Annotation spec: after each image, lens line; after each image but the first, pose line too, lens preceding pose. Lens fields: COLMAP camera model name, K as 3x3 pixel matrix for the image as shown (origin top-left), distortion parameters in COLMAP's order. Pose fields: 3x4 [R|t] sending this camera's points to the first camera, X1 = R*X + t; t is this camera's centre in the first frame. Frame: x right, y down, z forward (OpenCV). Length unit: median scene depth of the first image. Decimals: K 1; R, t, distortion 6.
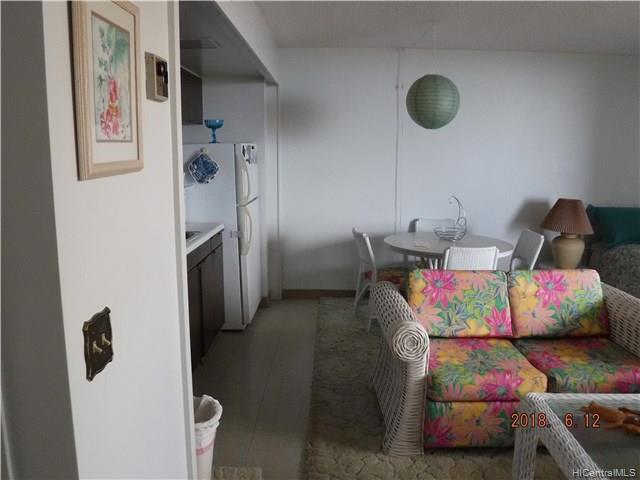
lens RADIAL K [[522.6, 0, 319.2], [0, 522.6, 235.9], [0, 0, 1]] dist [-0.100678, 0.028702]
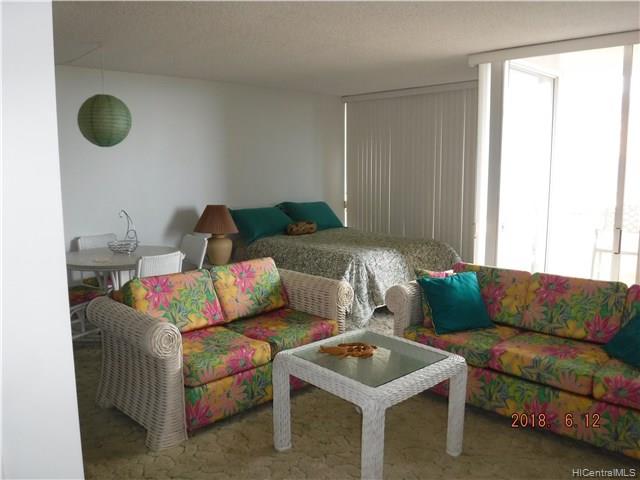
lens RADIAL K [[522.6, 0, 319.8], [0, 522.6, 236.8], [0, 0, 1]] dist [-0.100678, 0.028702]
pose [[0.716373, -0.107366, 0.689407, -0.270319], [0.123636, 0.991986, 0.026017, -0.002312], [-0.686676, 0.066598, 0.723907, -0.029117]]
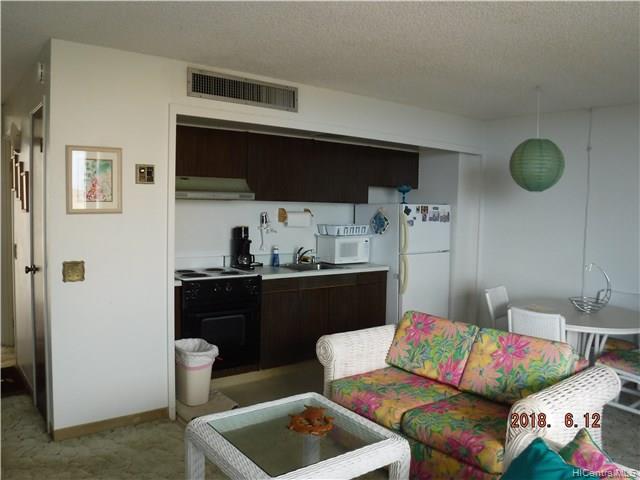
lens RADIAL K [[522.6, 0, 319.9], [0, 522.6, 241.7], [0, 0, 1]] dist [-0.100678, 0.028702]
pose [[0.637107, 0.063753, -0.768135, 0.974940], [-0.149966, 0.987781, -0.042402, -0.008150], [0.756046, 0.142209, 0.638883, 0.087350]]
